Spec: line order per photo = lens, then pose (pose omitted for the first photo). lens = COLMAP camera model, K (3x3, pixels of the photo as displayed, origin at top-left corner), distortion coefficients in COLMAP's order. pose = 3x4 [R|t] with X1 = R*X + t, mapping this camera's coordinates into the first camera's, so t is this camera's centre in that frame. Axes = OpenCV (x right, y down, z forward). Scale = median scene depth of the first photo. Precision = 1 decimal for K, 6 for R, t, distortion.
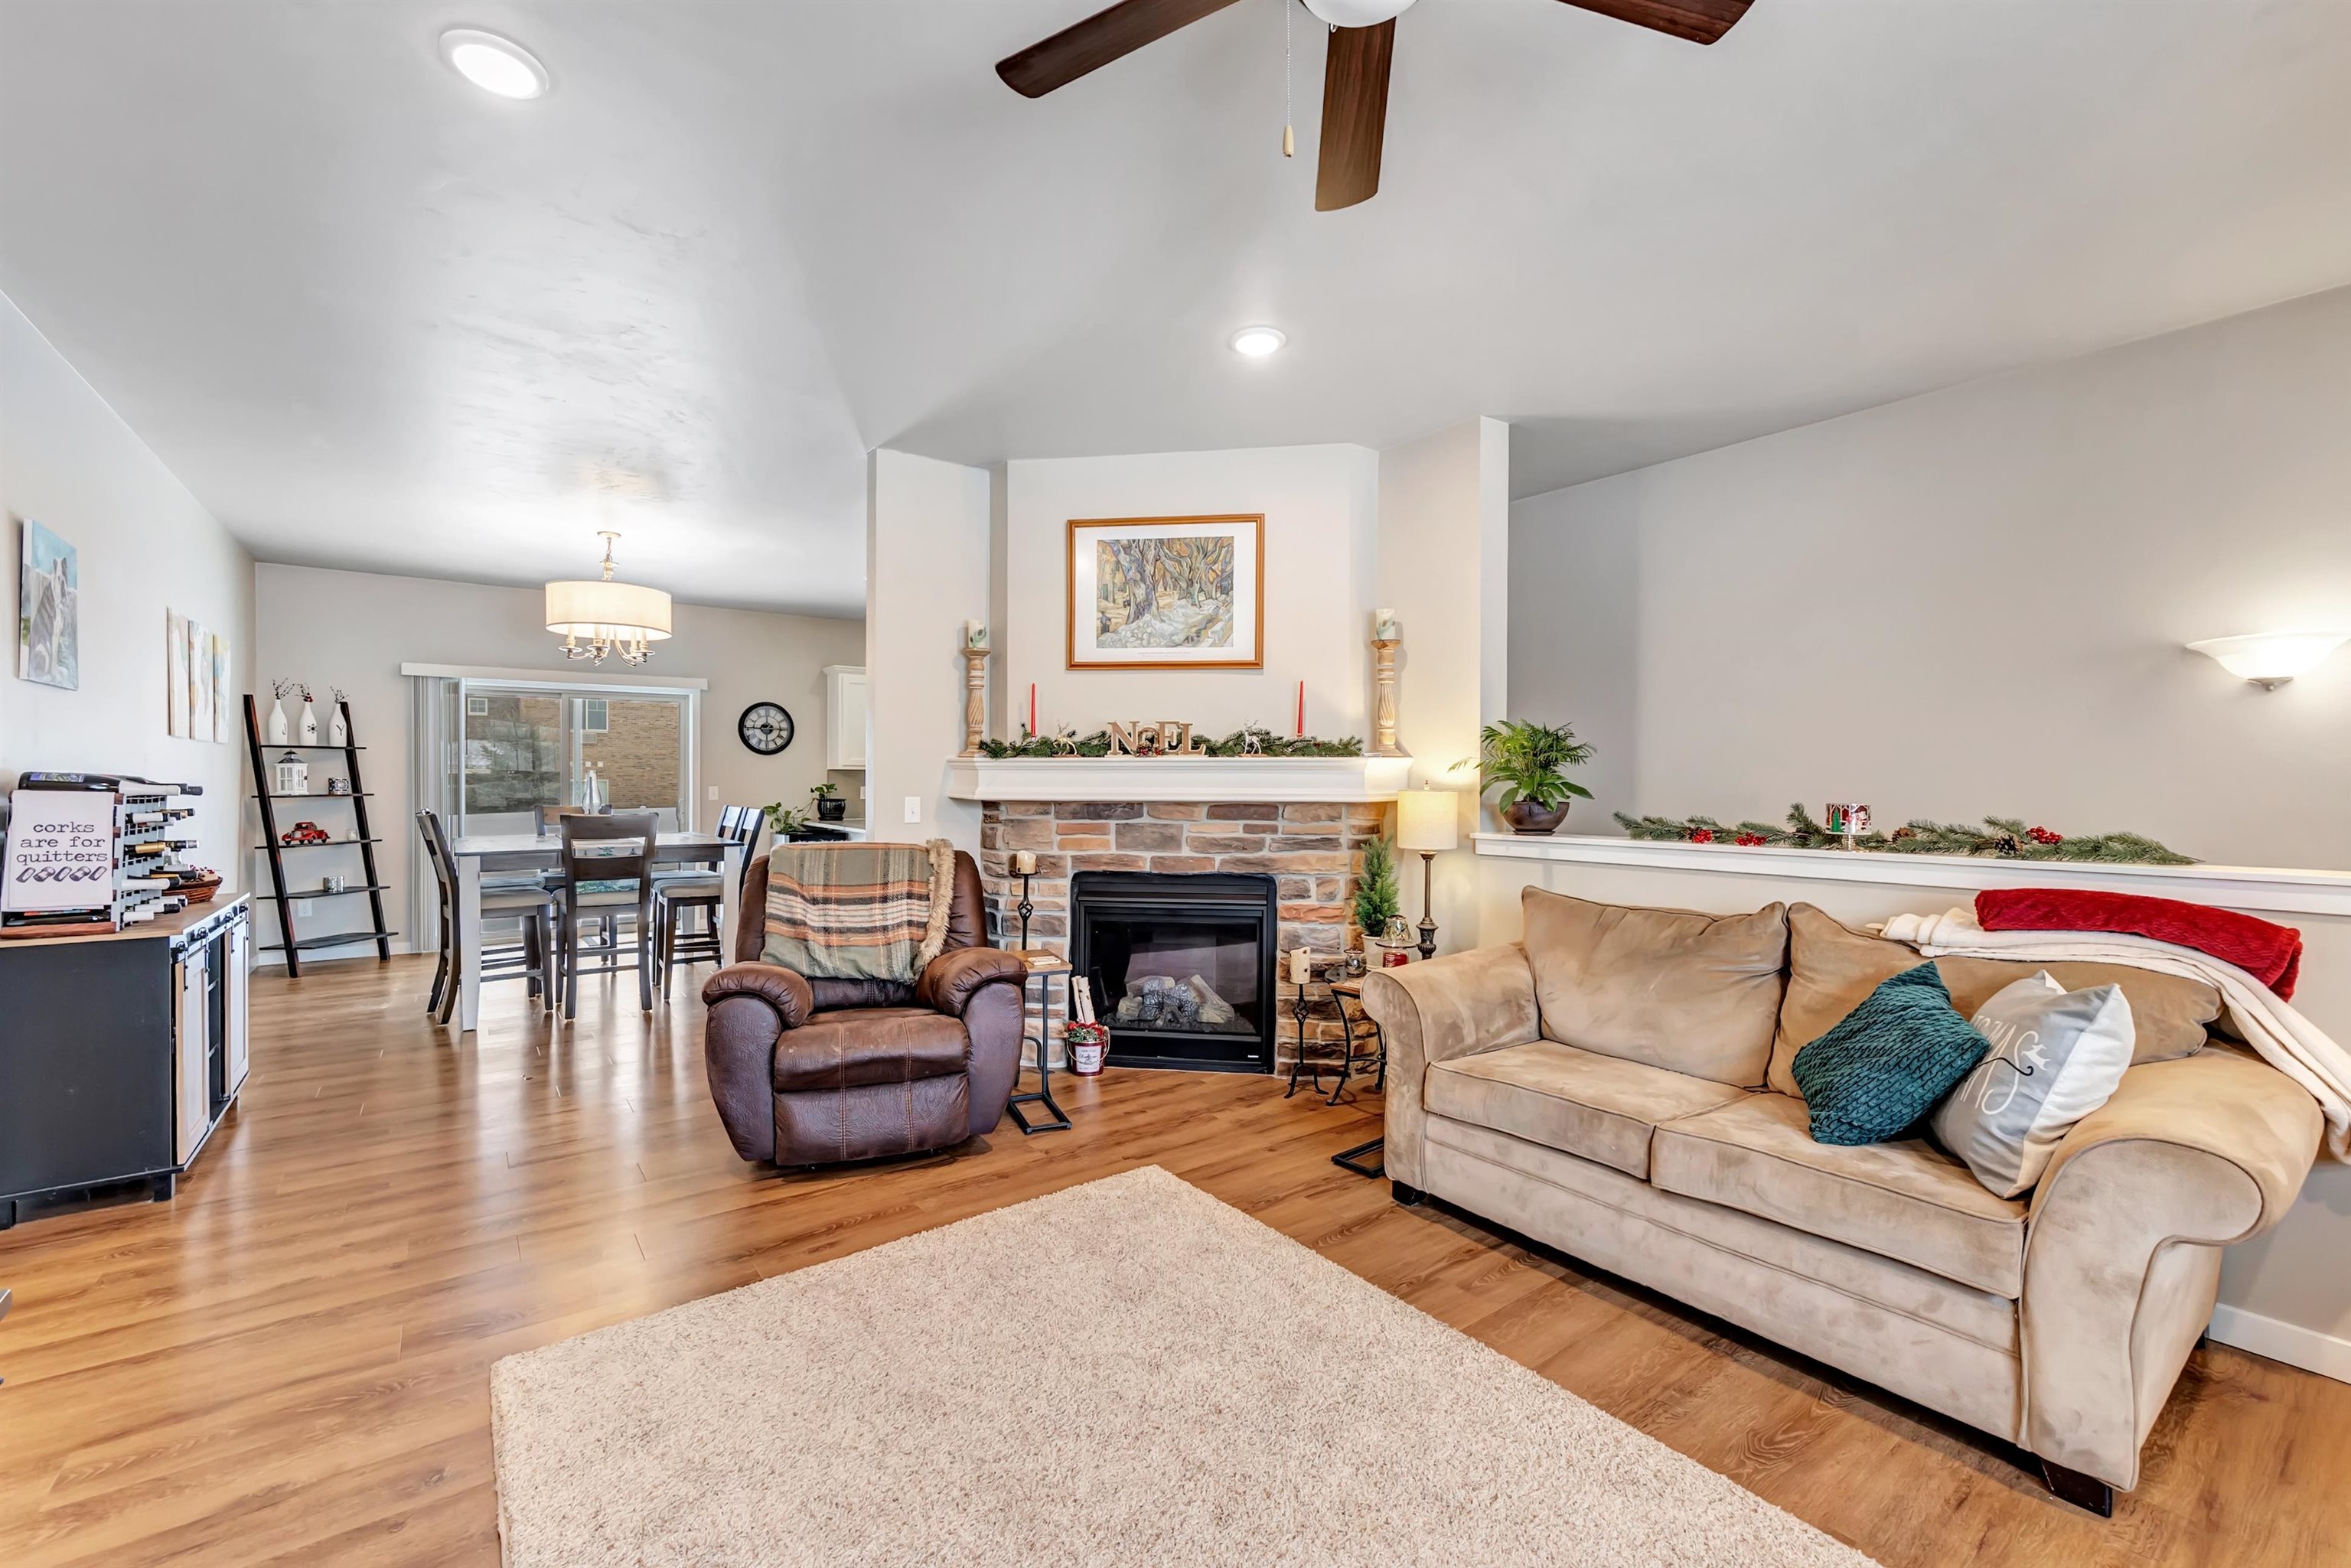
lens RADIAL K [[978.8, 0, 1215.0], [0, 978.8, 788.0], [0, 0, 1]] dist [0.000241, -0.000104]
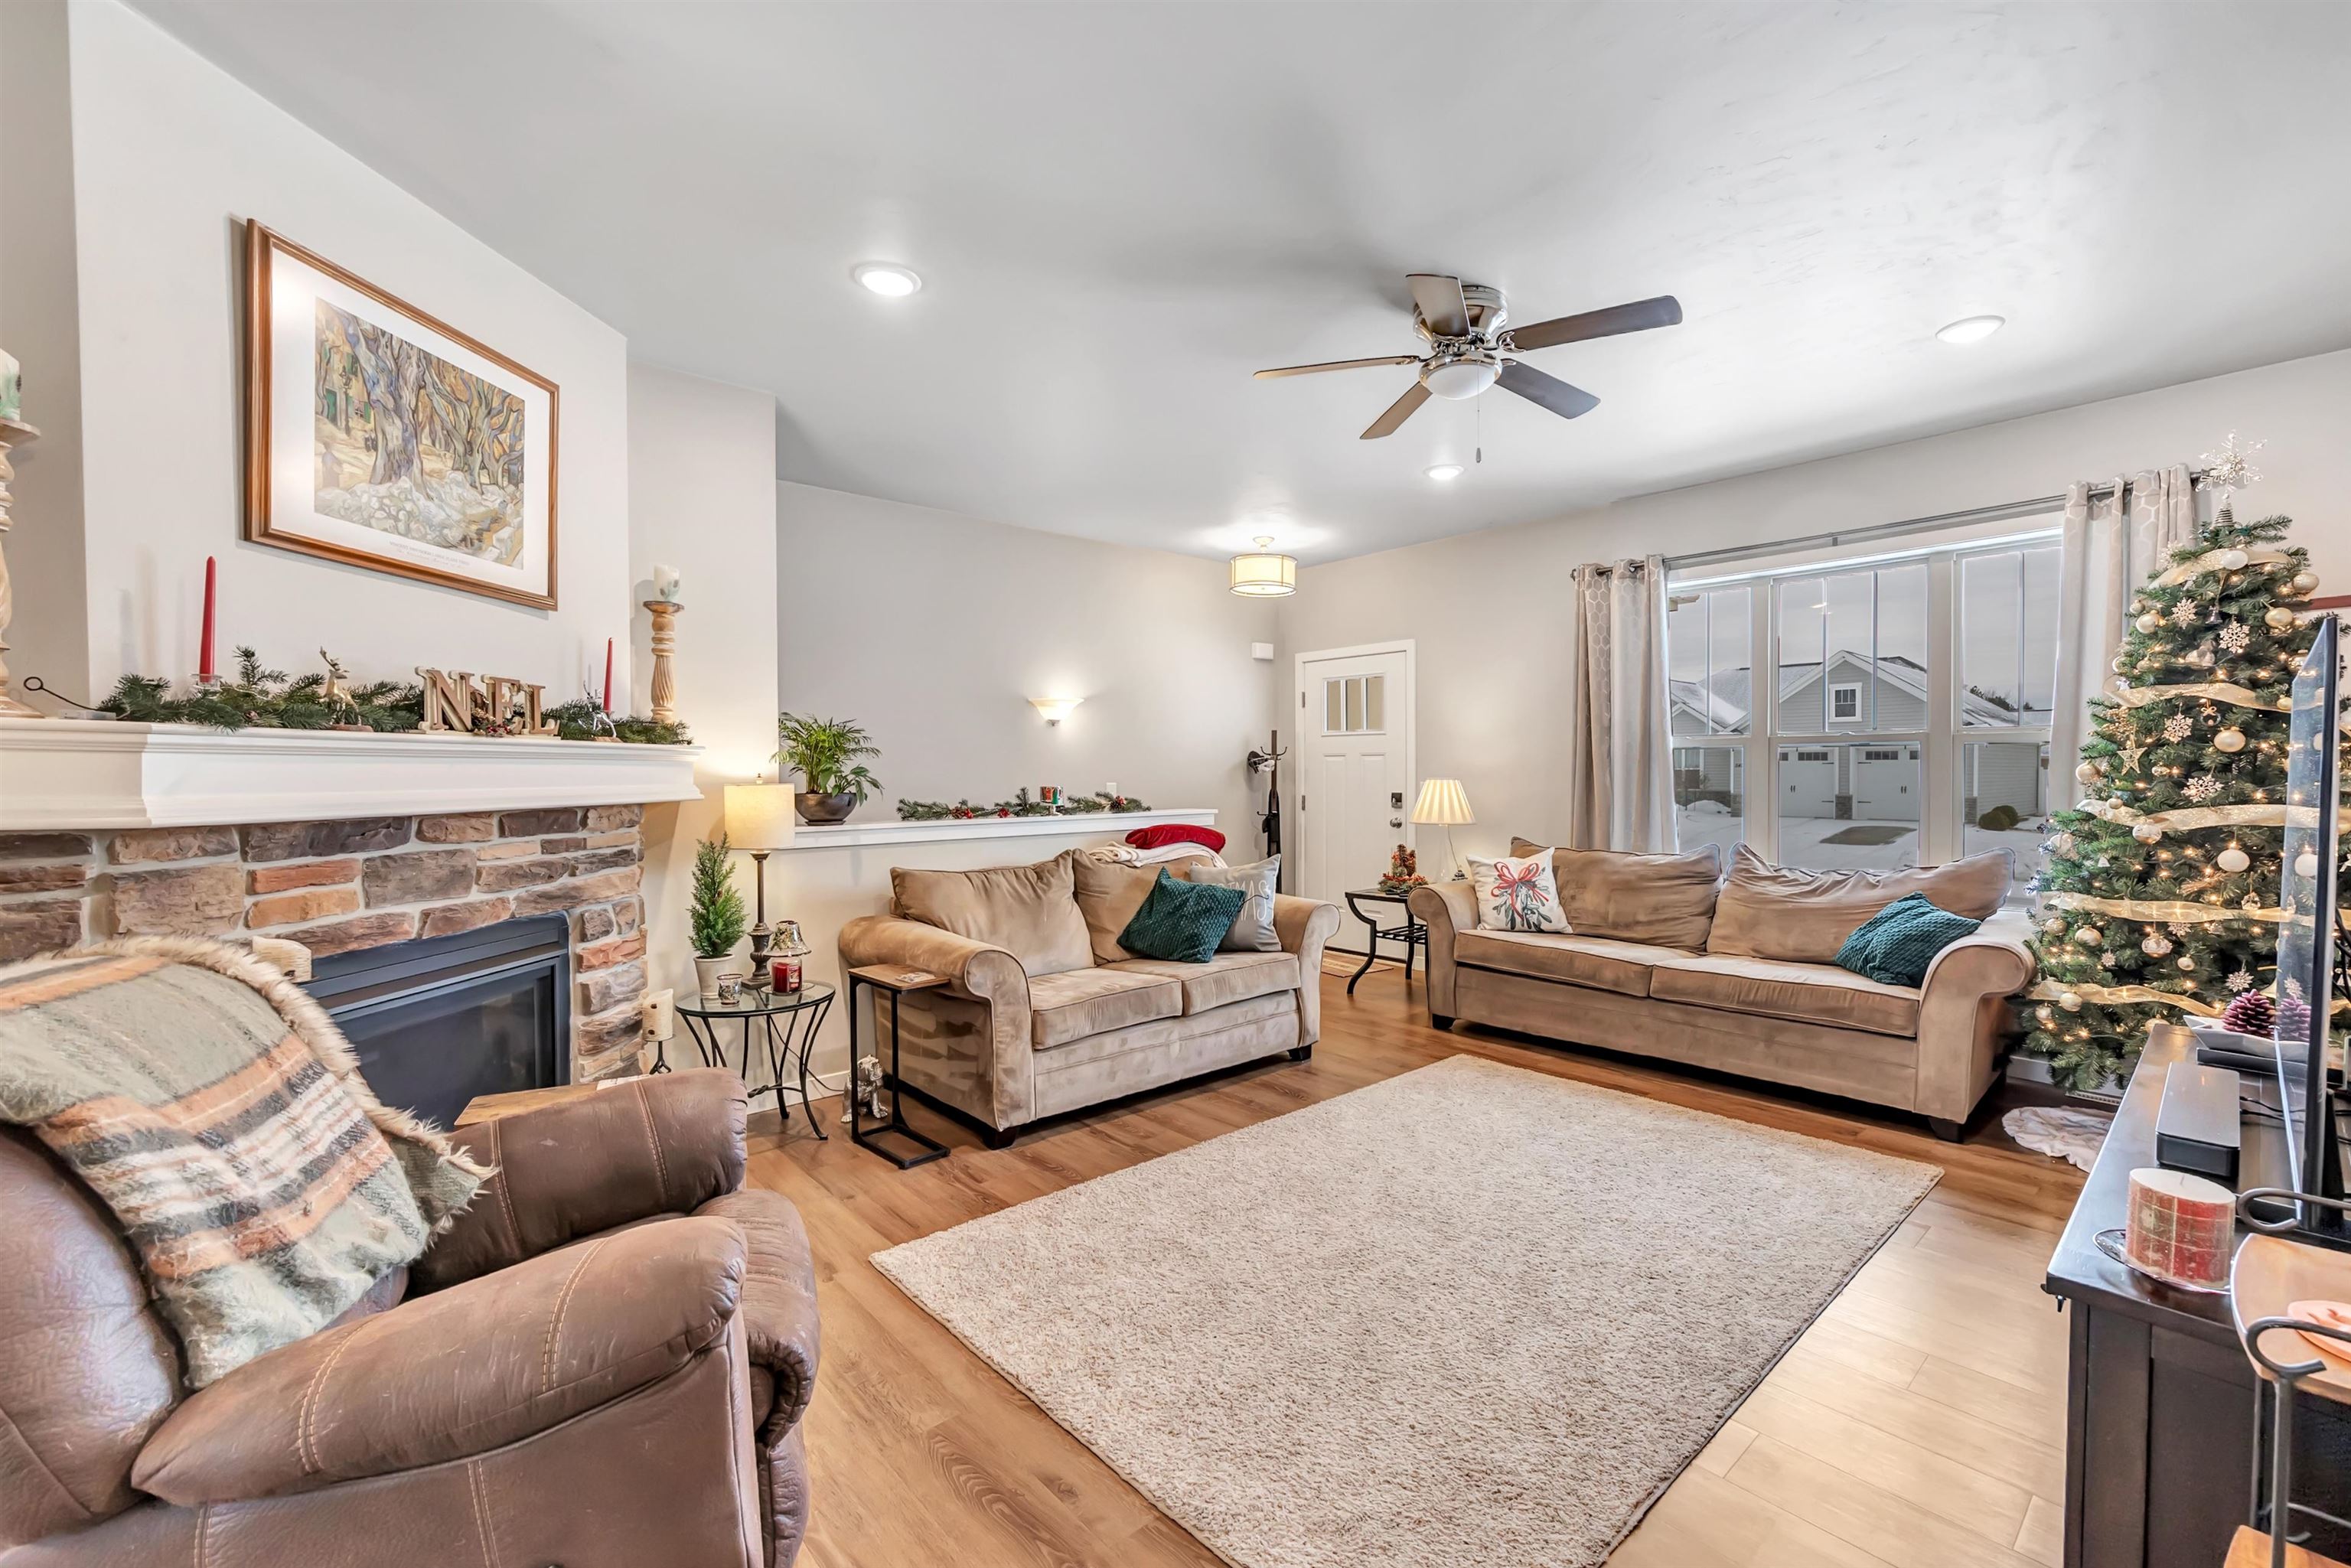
lens RADIAL K [[978.8, 0, 1215.0], [0, 978.8, 788.0], [0, 0, 1]] dist [0.000241, -0.000104]
pose [[-0.074764, -0.021077, 0.996978, -0.668377], [0.007230, 0.999739, 0.021678, -0.009915], [-0.997175, 0.008828, -0.074592, 0.590935]]
